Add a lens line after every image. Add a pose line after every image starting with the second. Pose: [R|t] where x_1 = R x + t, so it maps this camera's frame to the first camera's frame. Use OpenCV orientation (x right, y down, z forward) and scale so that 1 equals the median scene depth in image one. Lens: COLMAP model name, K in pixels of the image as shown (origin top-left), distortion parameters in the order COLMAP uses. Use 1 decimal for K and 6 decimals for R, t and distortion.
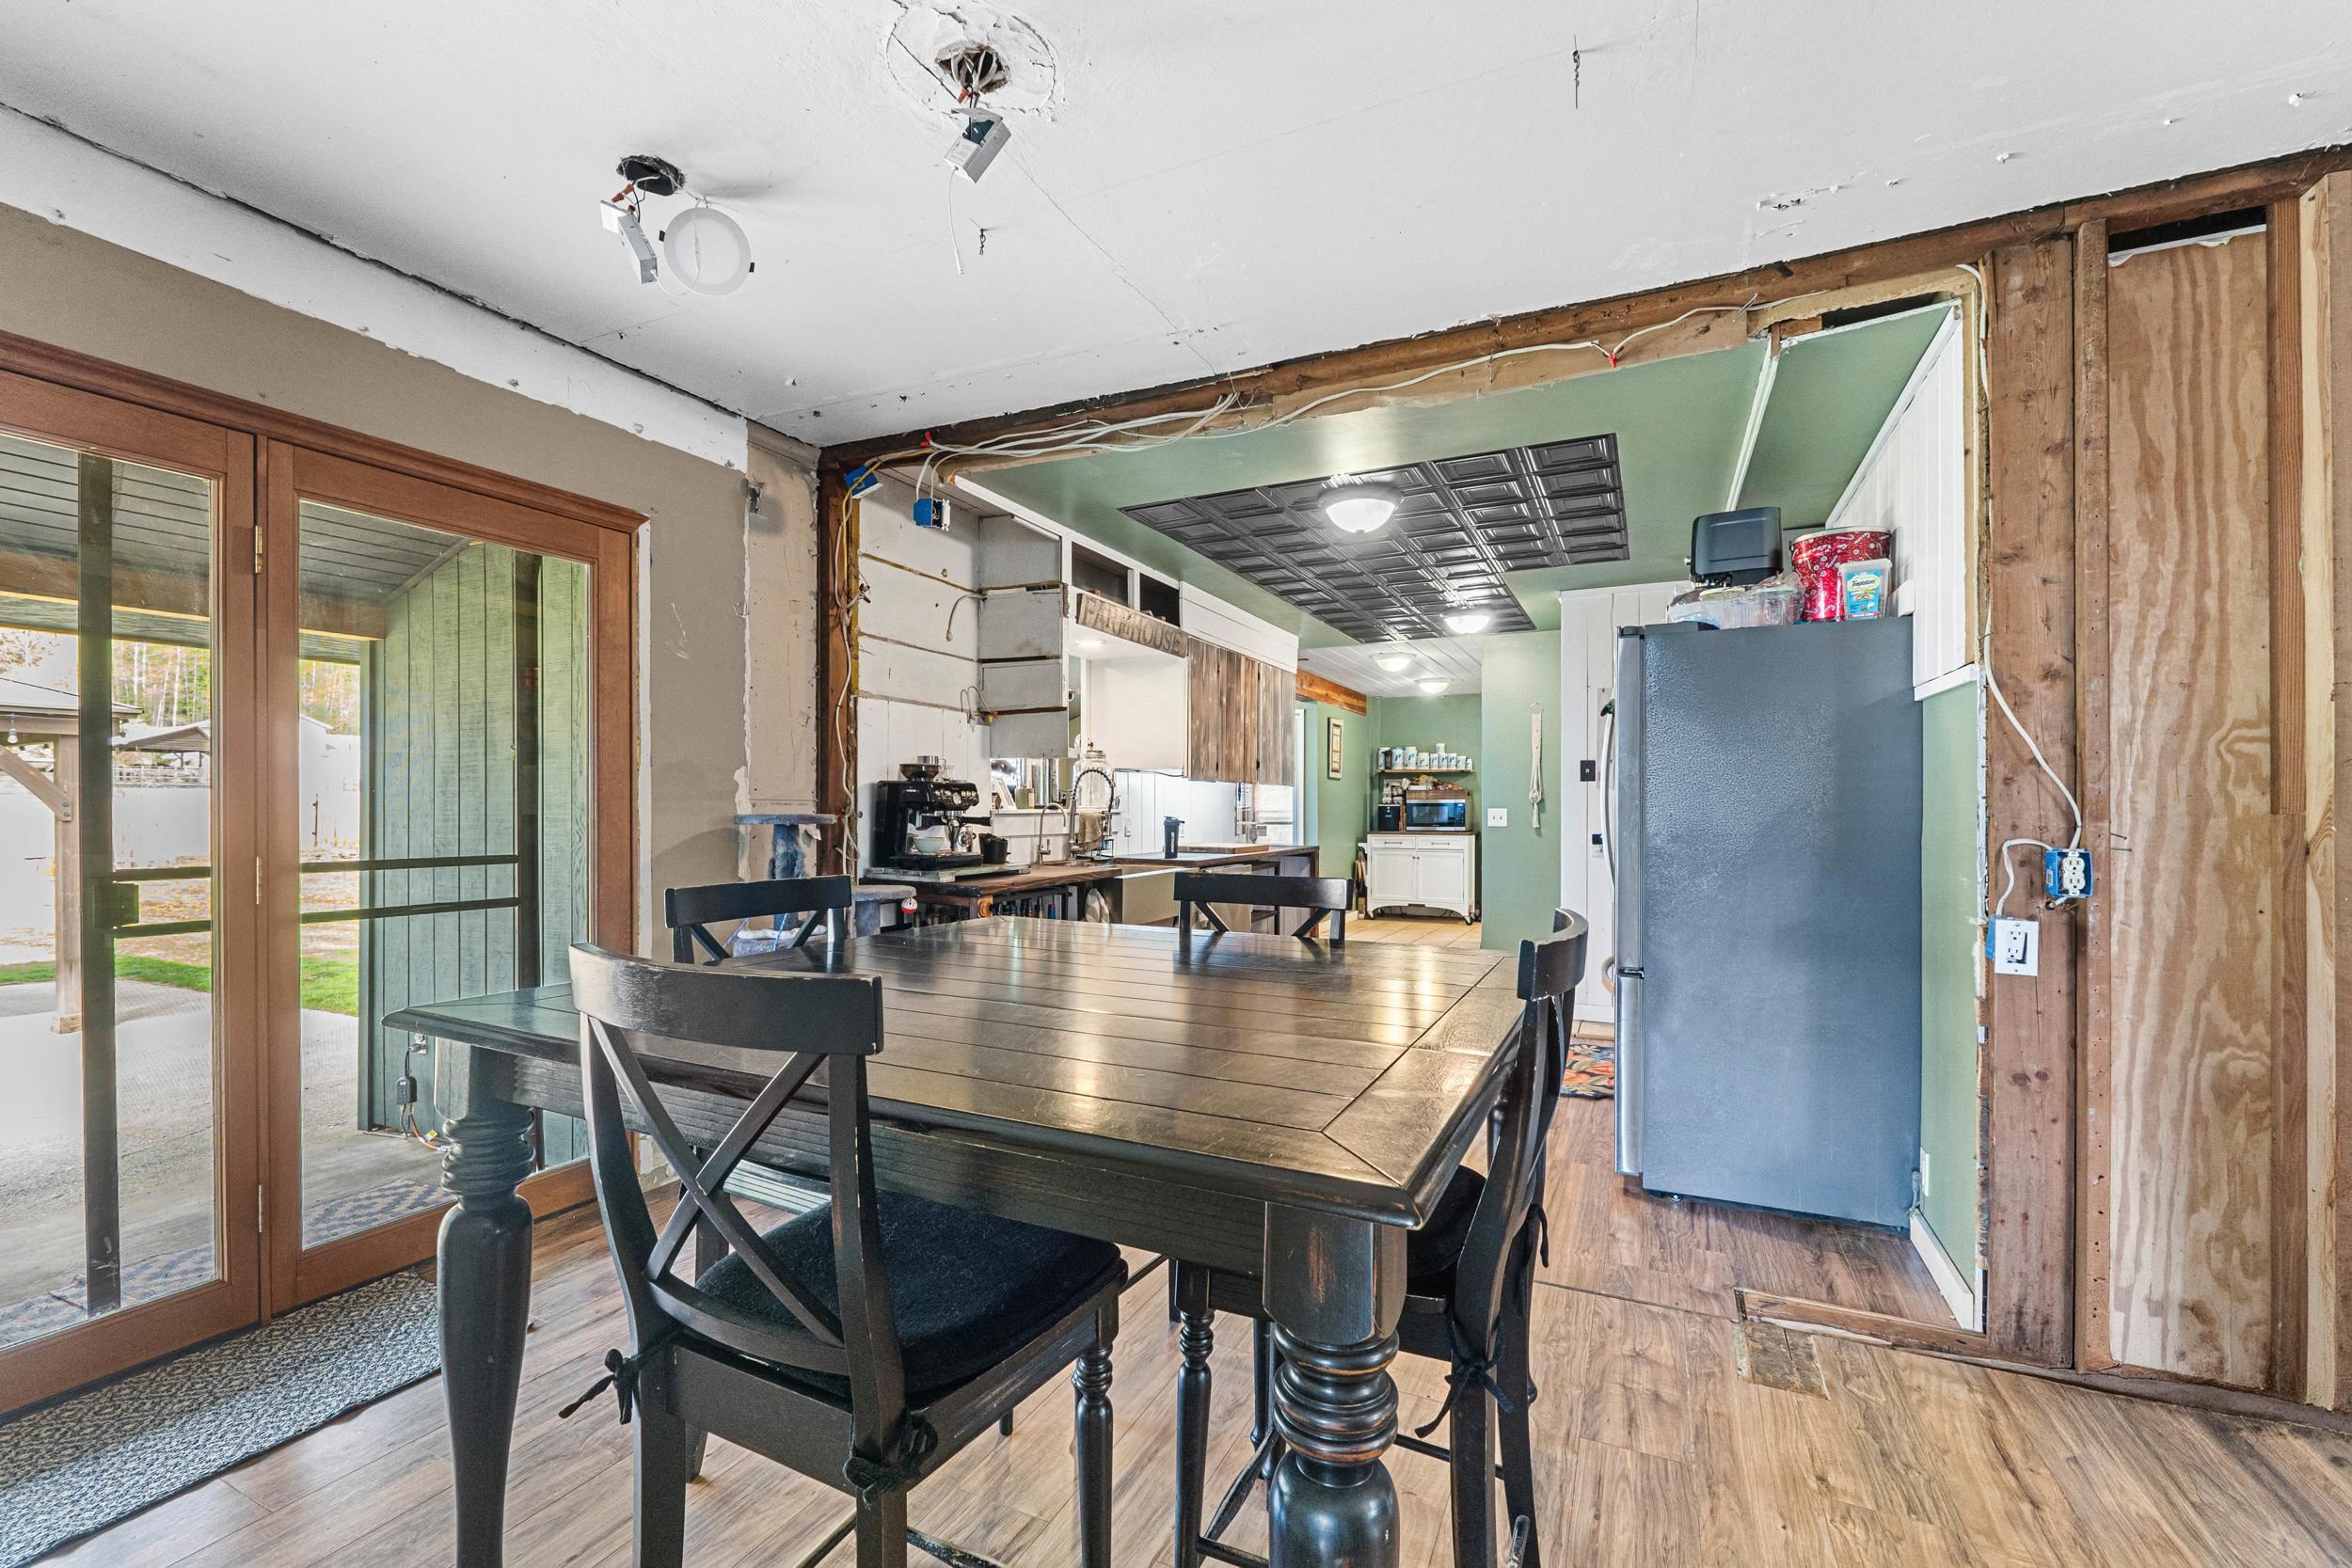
lens RADIAL K [[982.9, 0, 1149.1], [0, 982.9, 818.4], [0, 0, 1]] dist [-0.006149, -0.000356]
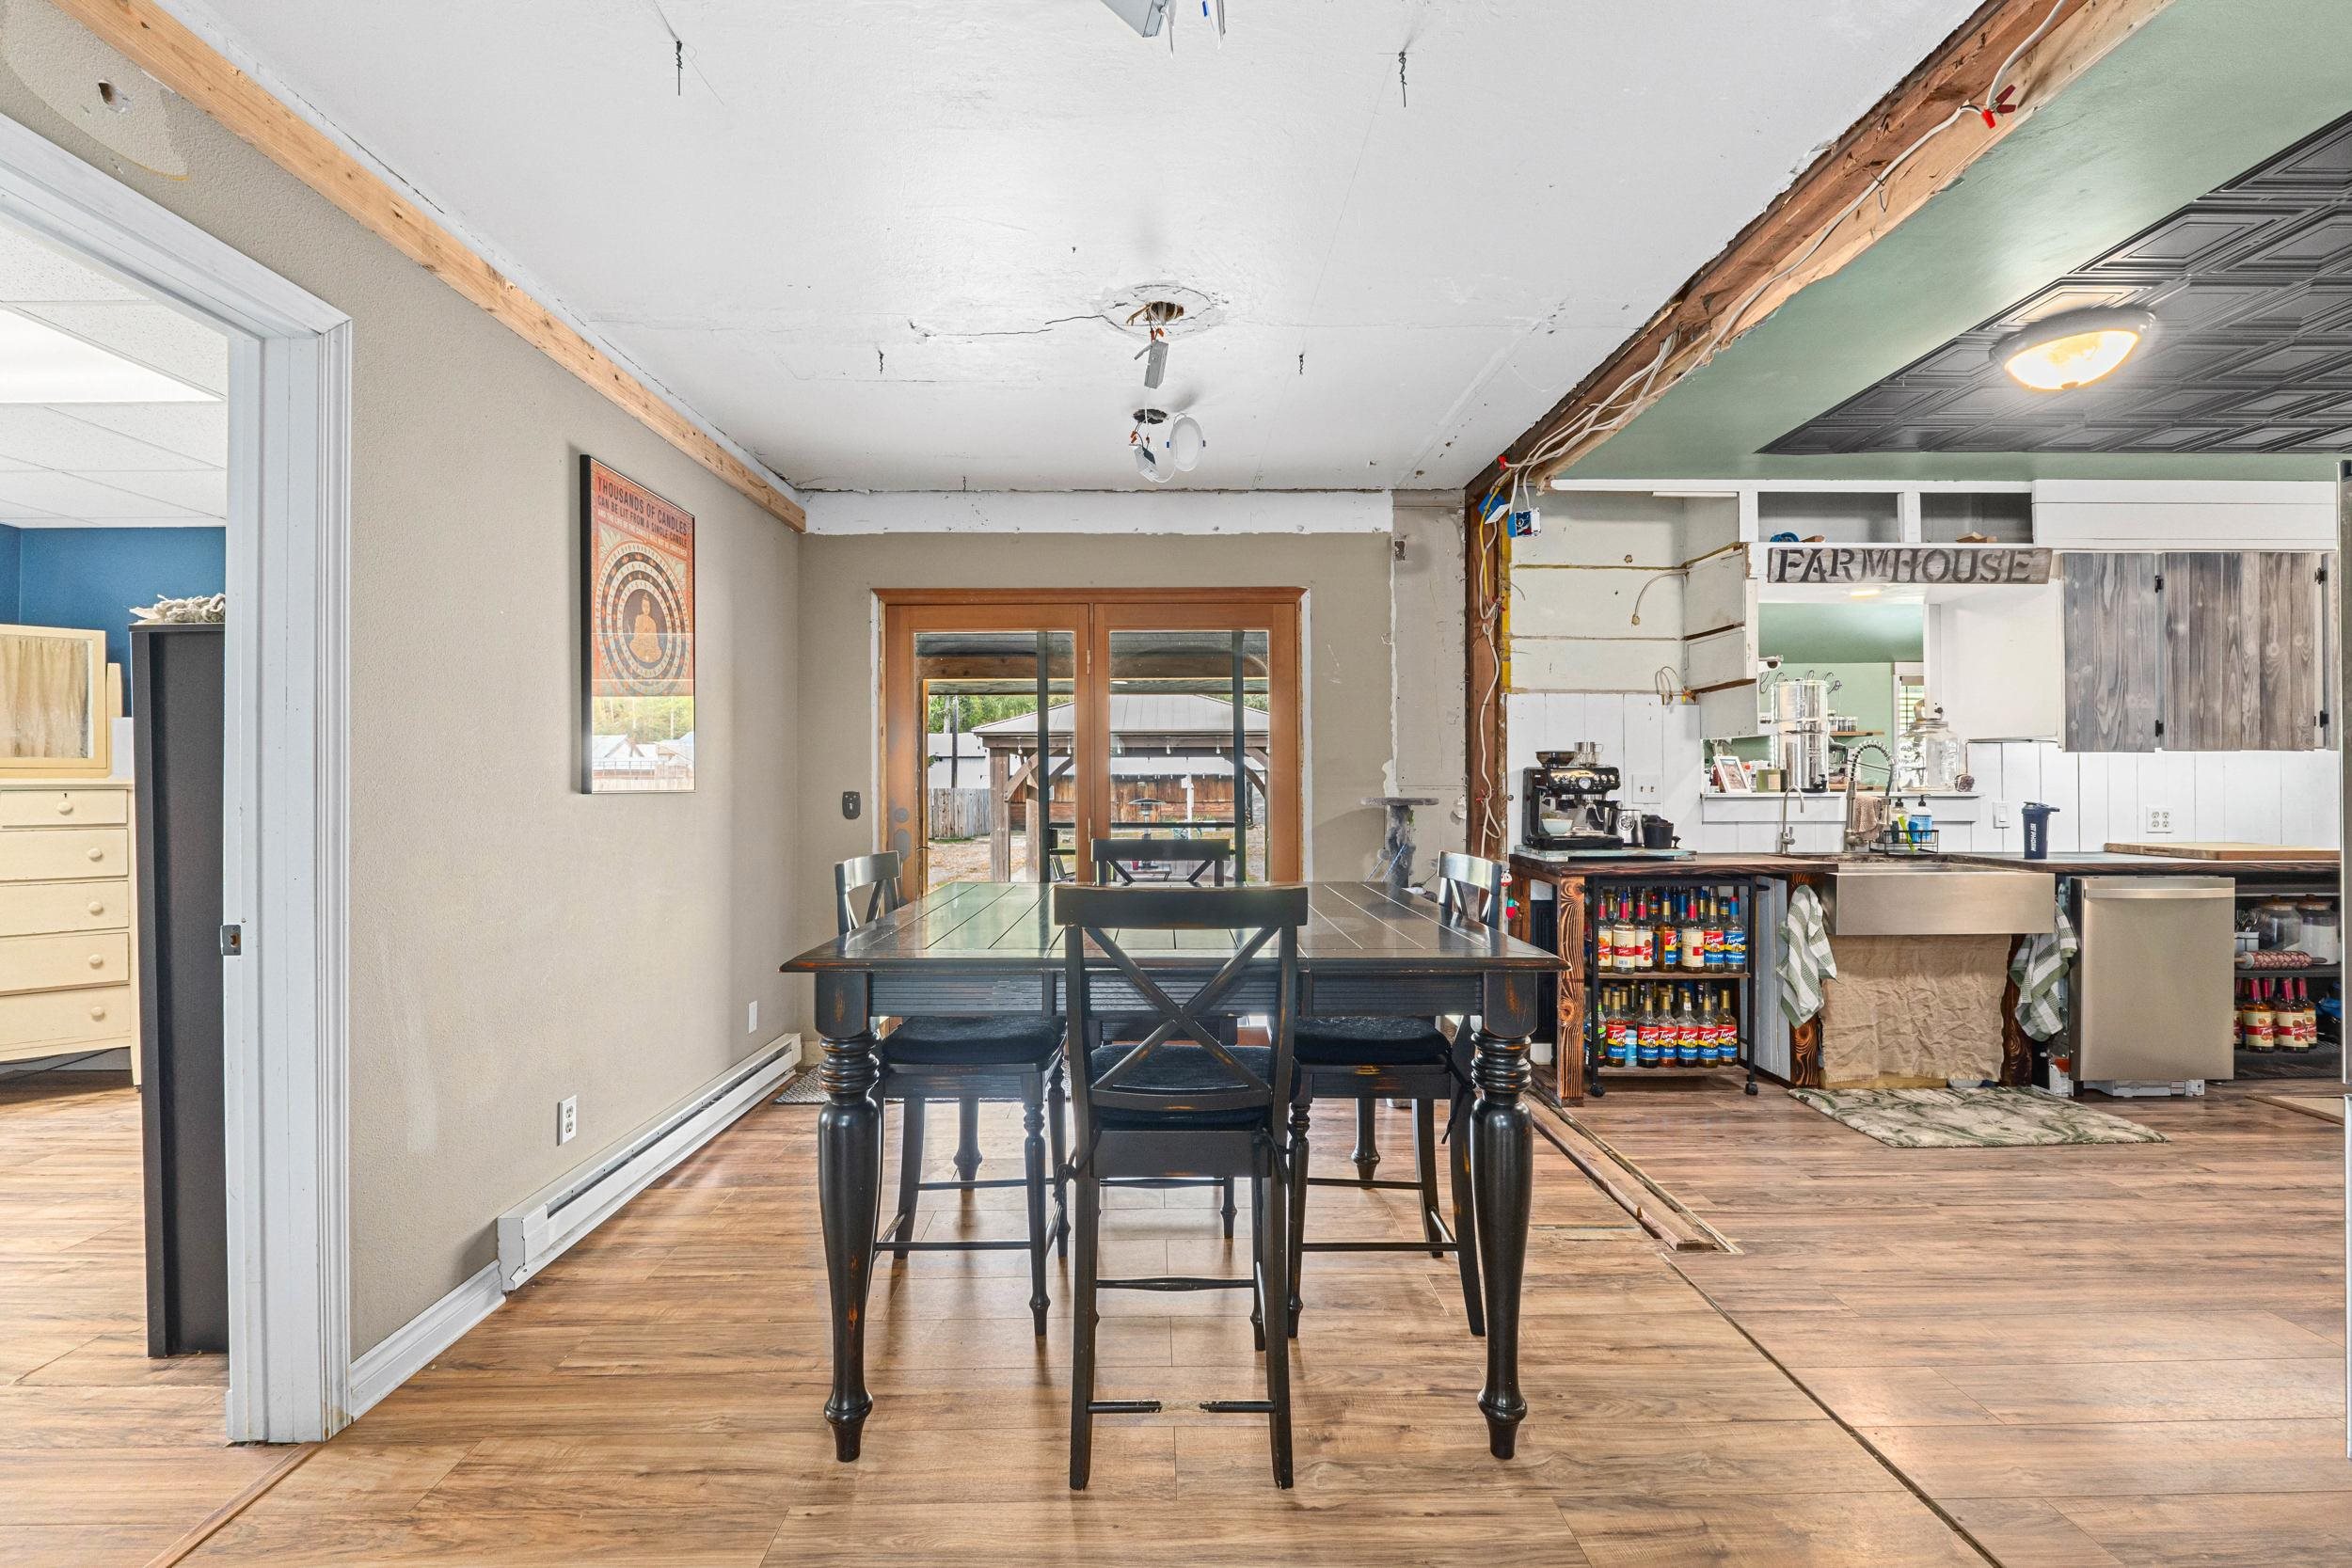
lens RADIAL K [[982.9, 0, 1172.7], [0, 982.9, 796.2], [0, 0, 1]] dist [-0.006149, -0.000356]
pose [[0.460935, 0.001213, -0.887433, 0.402985], [-0.006104, 0.999980, -0.001803, -0.001154], [0.887413, 0.006249, 0.460933, 0.104829]]
